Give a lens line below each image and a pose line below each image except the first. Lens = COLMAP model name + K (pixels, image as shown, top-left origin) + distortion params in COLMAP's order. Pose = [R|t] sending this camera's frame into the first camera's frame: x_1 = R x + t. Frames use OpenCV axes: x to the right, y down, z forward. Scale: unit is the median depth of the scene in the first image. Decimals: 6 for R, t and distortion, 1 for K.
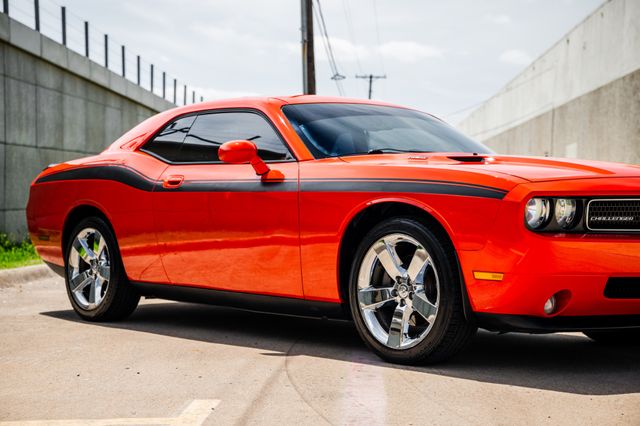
lens RADIAL K [[1119.3, 0, 324.3], [0, 1119.3, 222.5], [0, 0, 1]] dist [0.358755, 0.232807]
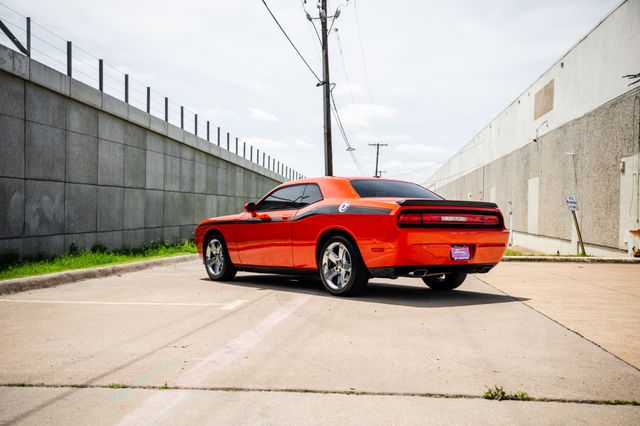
lens RADIAL K [[737.1, 0, 321.6], [0, 737.1, 214.1], [0, 0, 1]] dist [0.076400, 0.046935]
pose [[0.998576, 0.001398, -0.053325, 0.036437], [-0.002731, 0.999685, -0.024931, -0.002494], [0.053273, 0.025041, 0.998266, -0.160569]]
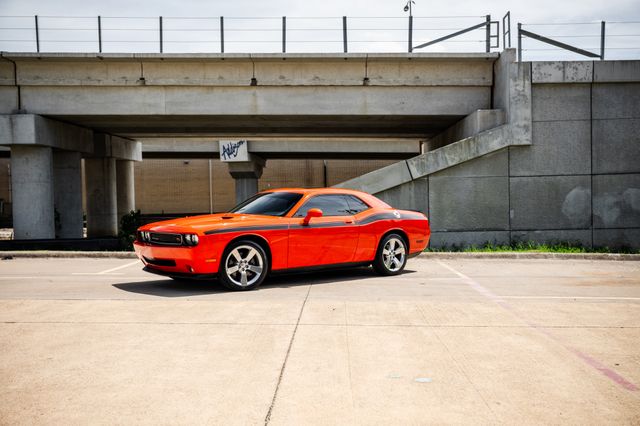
lens RADIAL K [[672.3, 0, 319.5], [0, 672.3, 211.7], [0, 0, 1]] dist [0.032824, 0.027278]
pose [[0.018885, 0.010422, -0.999767, 0.600035], [-0.009749, 0.999900, 0.010240, -0.028253], [0.999774, 0.009553, 0.018984, 0.453723]]
